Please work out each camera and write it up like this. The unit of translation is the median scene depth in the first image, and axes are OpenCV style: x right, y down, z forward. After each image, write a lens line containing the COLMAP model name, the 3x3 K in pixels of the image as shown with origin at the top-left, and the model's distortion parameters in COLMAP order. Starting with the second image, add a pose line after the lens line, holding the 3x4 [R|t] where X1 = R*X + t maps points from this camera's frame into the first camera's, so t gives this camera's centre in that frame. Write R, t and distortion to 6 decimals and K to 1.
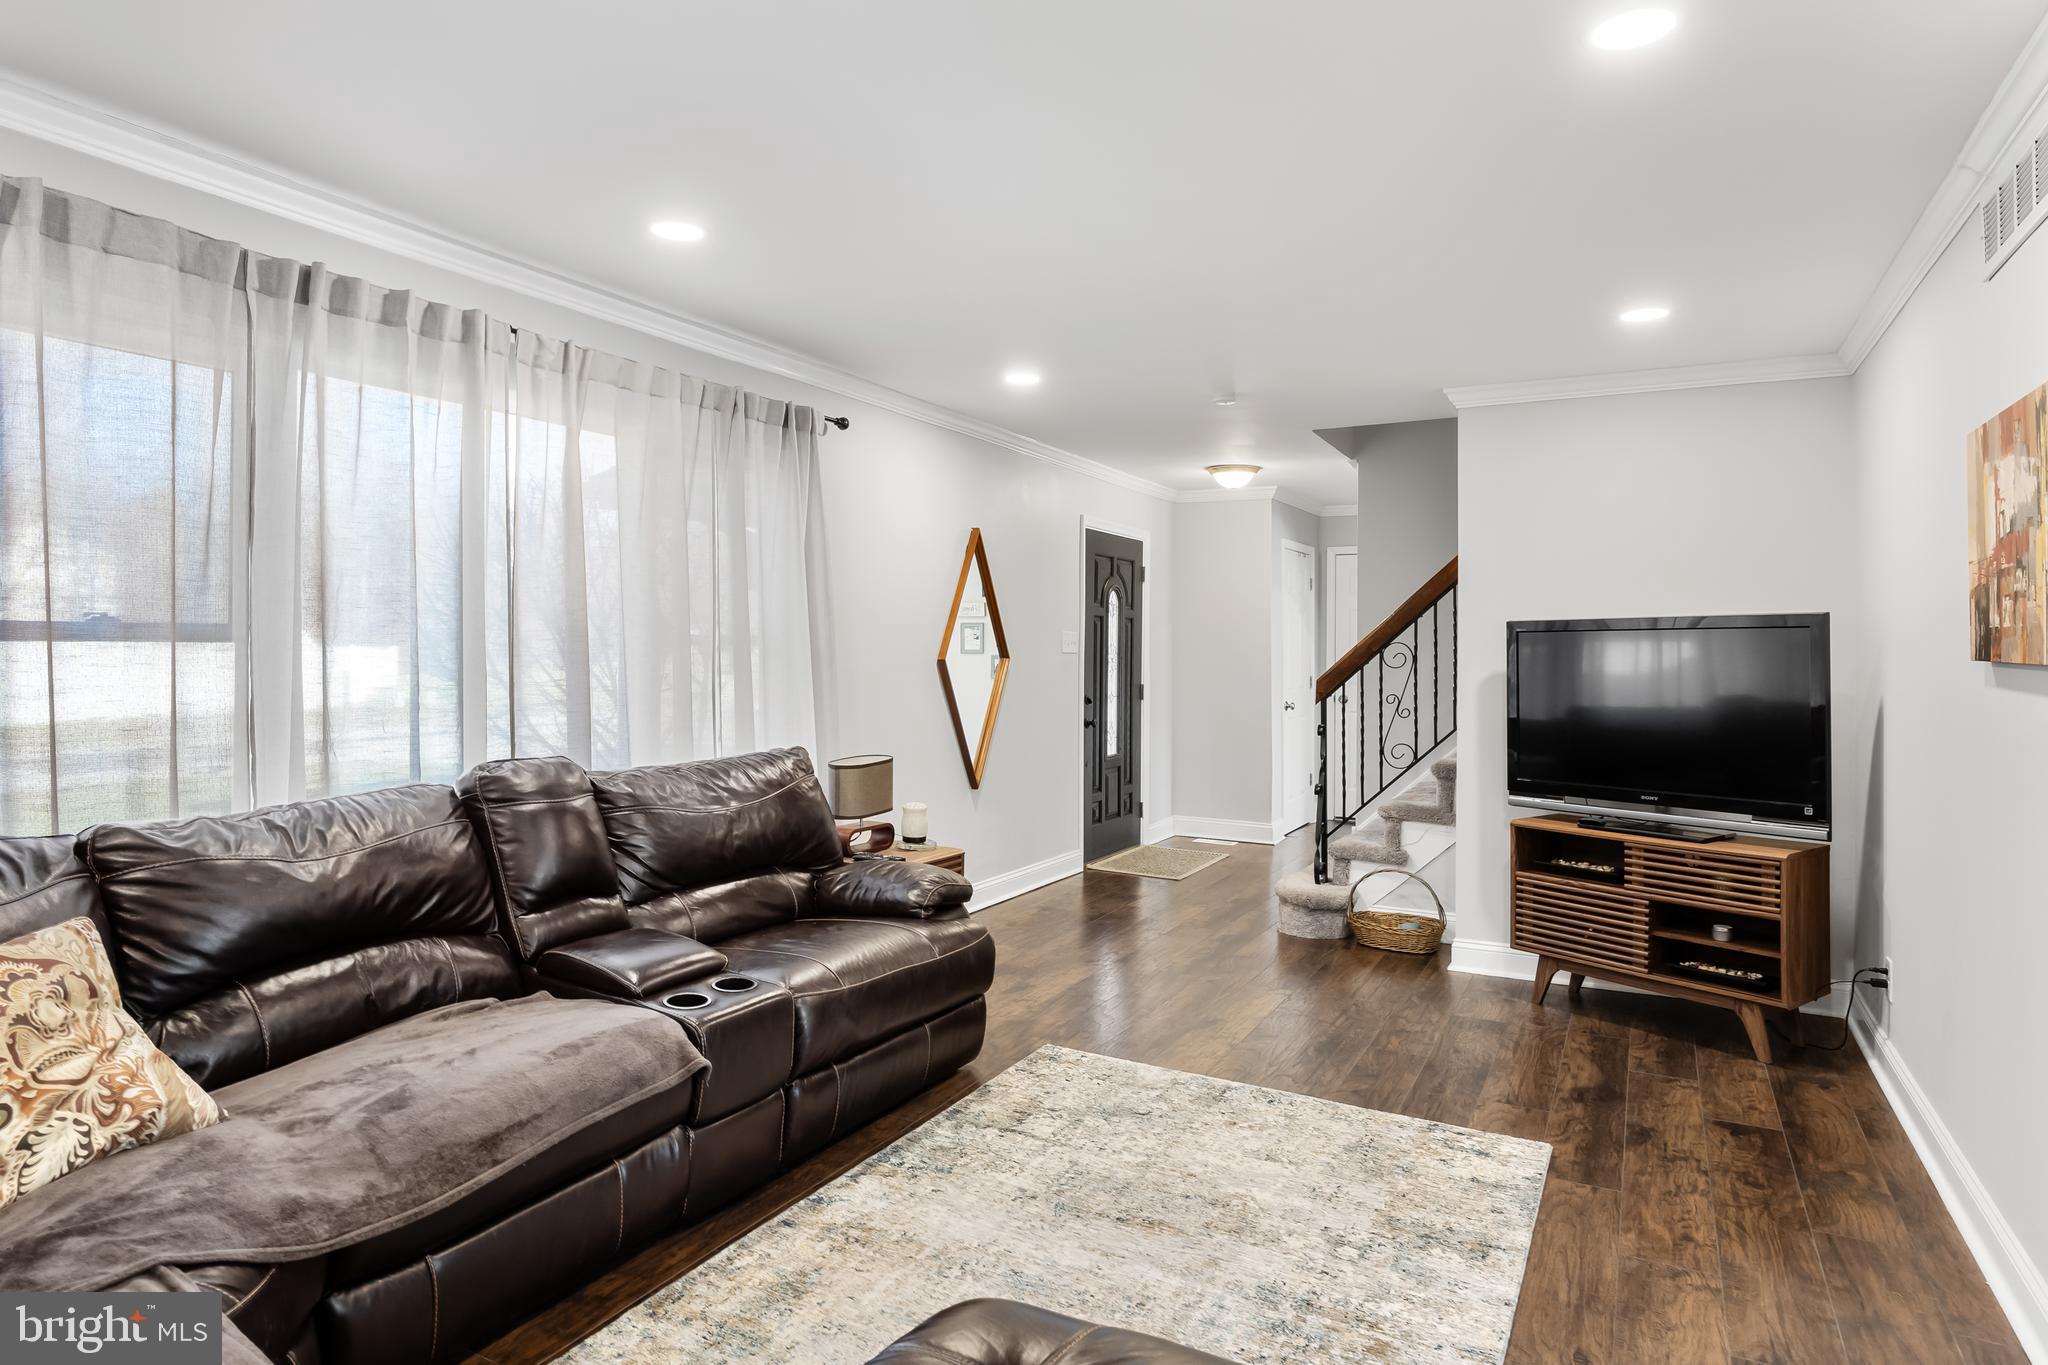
lens RADIAL K [[1155.9, 0, 1022.1], [0, 1155.9, 647.8], [0, 0, 1]] dist [-0.007703, -0.000726]
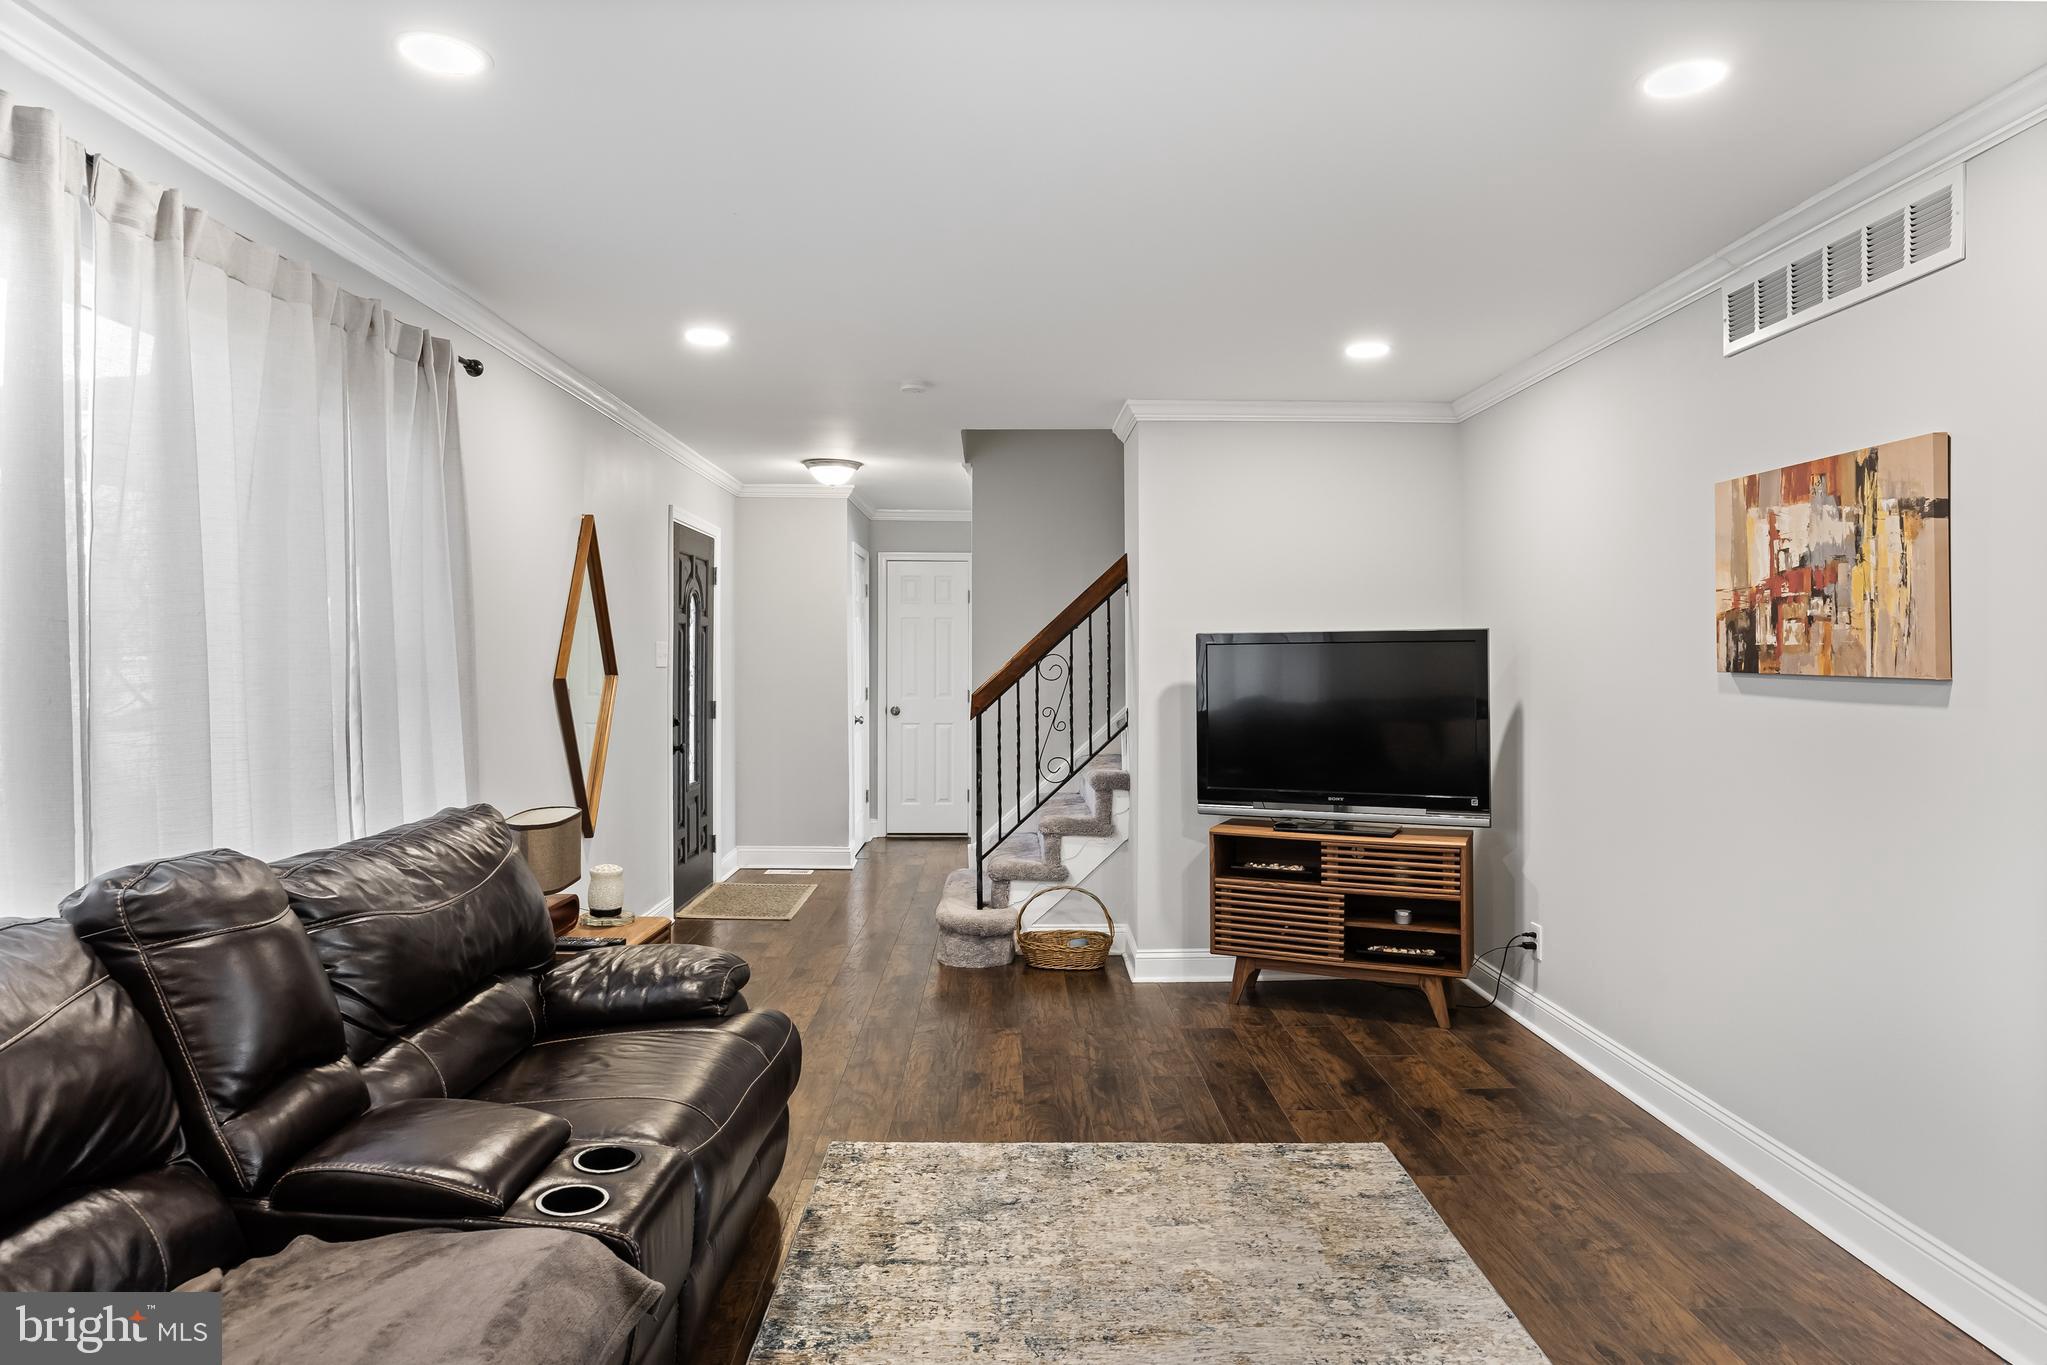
lens RADIAL K [[1197.3, 0, 1023.5], [0, 1197.3, 660.9], [0, 0, 1]] dist [-0.011275, -0.001170]
pose [[0.871040, -0.008722, 0.491134, -0.243913], [0.005763, 0.999955, 0.007537, -0.008244], [-0.491178, -0.003734, 0.871051, 0.160482]]
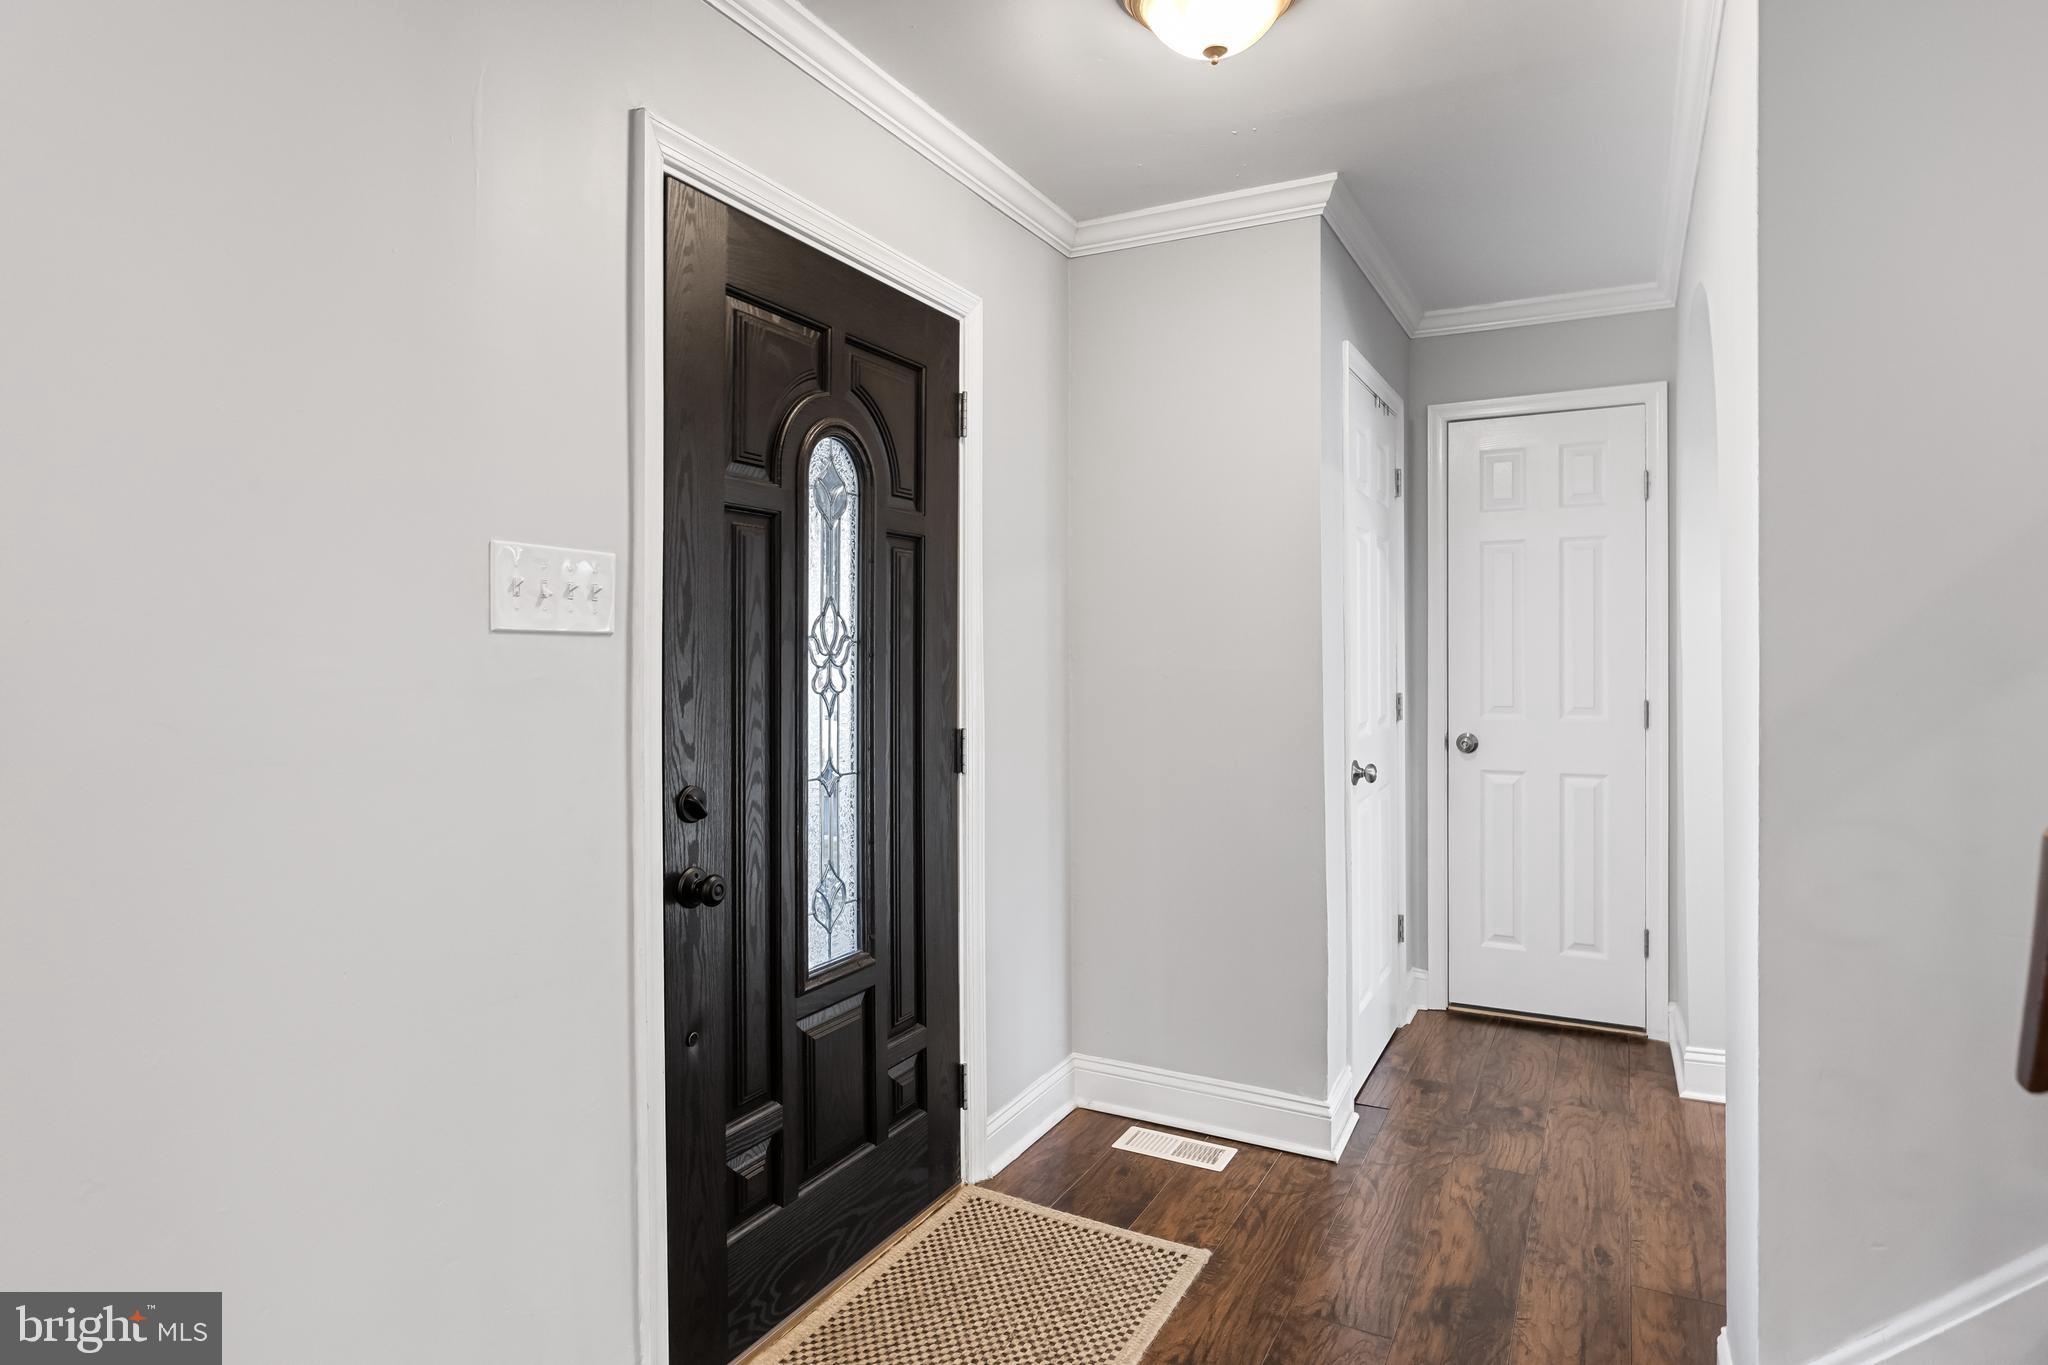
lens RADIAL K [[1117.0, 0, 1027.8], [0, 1117.0, 650.5], [0, 0, 1]] dist [0.000212, 0.000075]
pose [[0.999933, -0.010141, 0.005548, 0.216291], [0.010152, 0.999947, -0.001848, 0.015553], [-0.005529, 0.001904, 0.999983, 1.165477]]
